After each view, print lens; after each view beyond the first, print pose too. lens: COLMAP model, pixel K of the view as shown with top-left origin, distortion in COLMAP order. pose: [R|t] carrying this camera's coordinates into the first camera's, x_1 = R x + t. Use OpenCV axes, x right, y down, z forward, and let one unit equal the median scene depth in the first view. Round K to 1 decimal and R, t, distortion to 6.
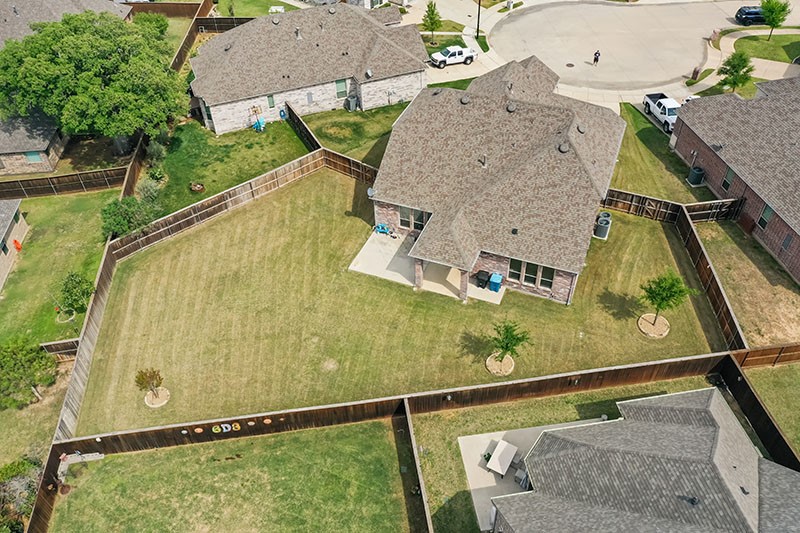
lens RADIAL K [[626.8, 0, 401.4], [0, 626.8, 253.5], [0, 0, 1]] dist [0.005714, 0.000593]
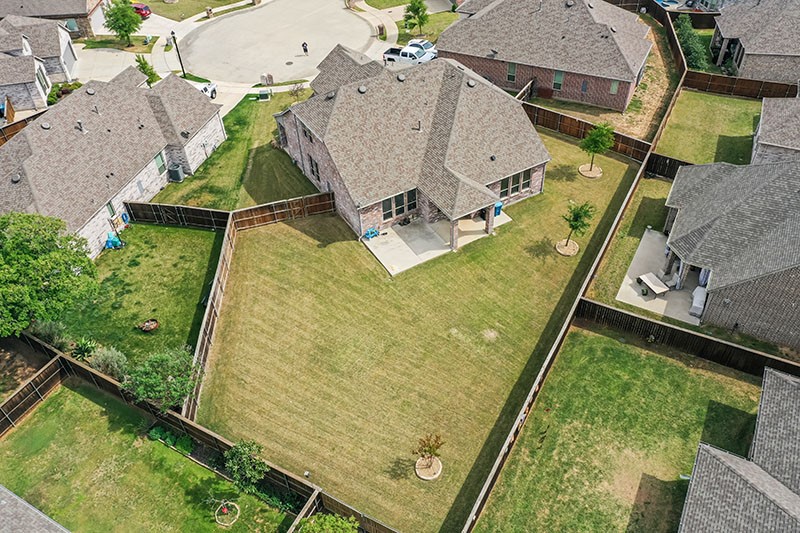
lens RADIAL K [[626.8, 0, 401.4], [0, 626.8, 253.5], [0, 0, 1]] dist [0.005714, 0.000593]
pose [[0.612285, -0.521662, 0.594118, -0.616292], [0.549586, 0.821026, 0.154507, -0.142339], [-0.568386, 0.231916, 0.789399, 0.191609]]
